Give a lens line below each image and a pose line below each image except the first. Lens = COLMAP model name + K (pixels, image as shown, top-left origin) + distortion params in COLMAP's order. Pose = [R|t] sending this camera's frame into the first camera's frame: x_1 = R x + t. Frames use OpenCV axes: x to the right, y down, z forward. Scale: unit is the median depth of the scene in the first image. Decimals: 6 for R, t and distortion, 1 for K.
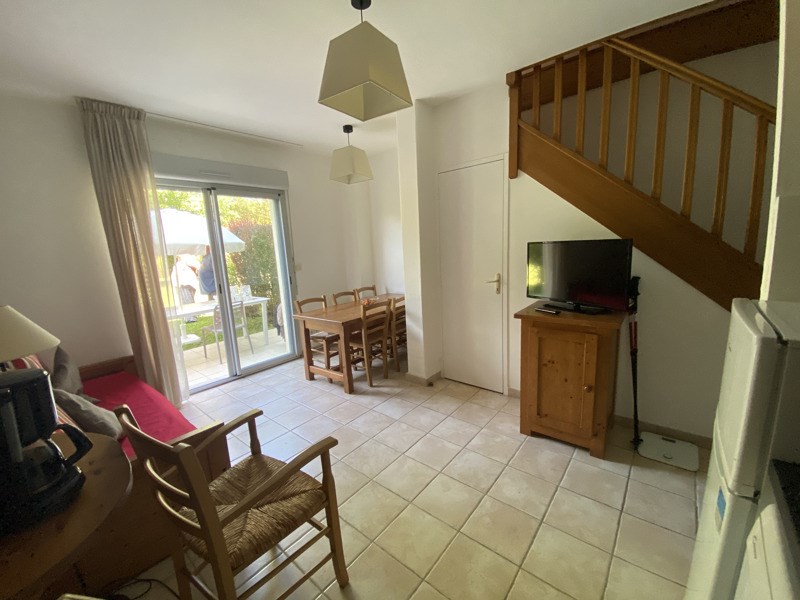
lens RADIAL K [[323.1, 0, 399.3], [0, 323.1, 299.9], [0, 0, 1]] dist [-0.021581, -0.003031]
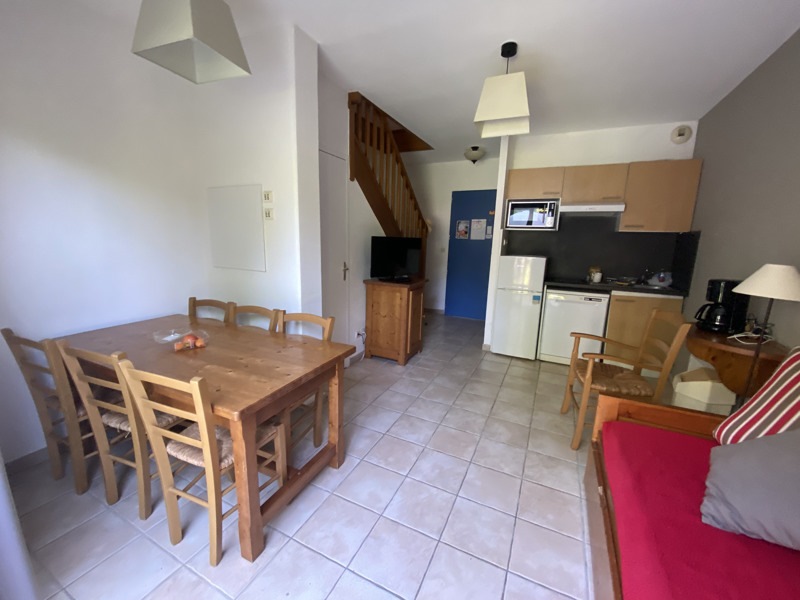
lens RADIAL K [[323.1, 0, 399.4], [0, 323.1, 300.3], [0, 0, 1]] dist [-0.021581, -0.003031]
pose [[-0.252249, -0.146591, 0.956494, -0.856158], [0.155026, 0.969569, 0.189479, -0.141574], [-0.955163, 0.196077, -0.221848, 1.118356]]
